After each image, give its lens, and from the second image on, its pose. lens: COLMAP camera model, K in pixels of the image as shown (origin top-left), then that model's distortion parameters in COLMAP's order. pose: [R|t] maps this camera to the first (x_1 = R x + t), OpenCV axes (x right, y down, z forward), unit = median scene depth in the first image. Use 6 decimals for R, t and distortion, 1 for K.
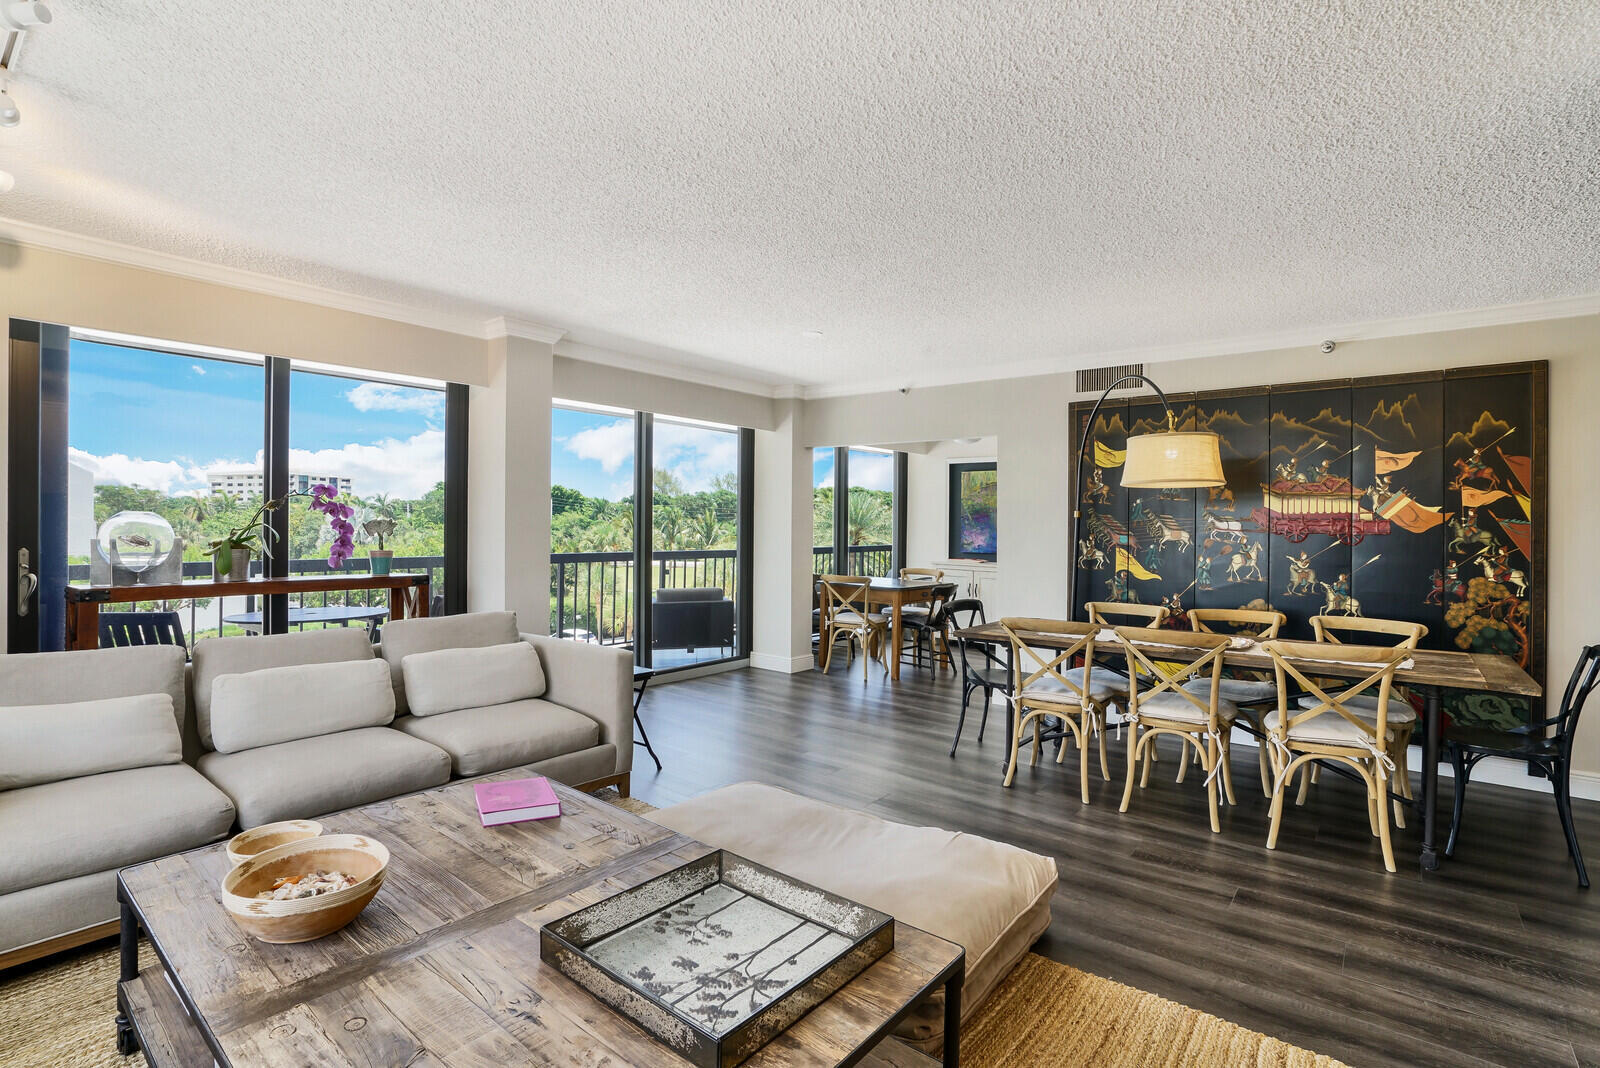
lens RADIAL K [[782.9, 0, 808.9], [0, 782.9, 519.0], [0, 0, 1]] dist [-0.002313, 0.000679]
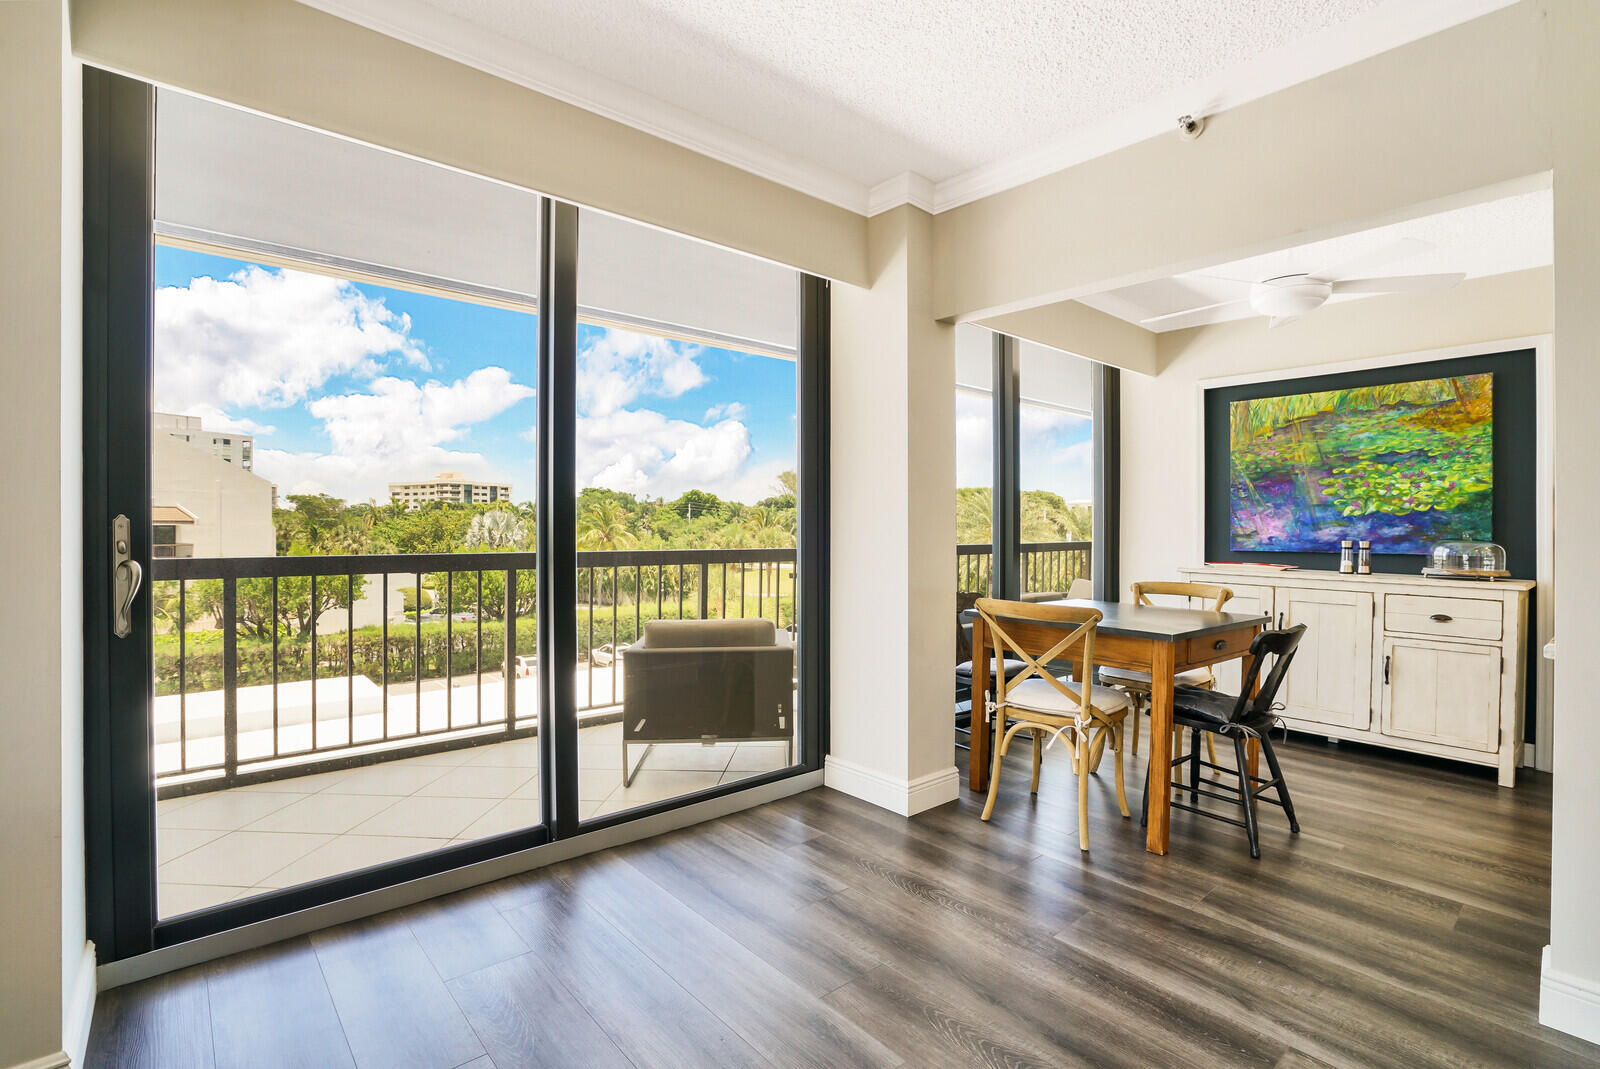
lens RADIAL K [[782.9, 0, 808.9], [0, 782.9, 519.5], [0, 0, 1]] dist [-0.002313, 0.000679]
pose [[0.984933, -0.009093, -0.172697, -0.000139], [0.008478, 0.999955, -0.004303, 0.033272], [0.172728, 0.002774, 0.984966, 0.667351]]
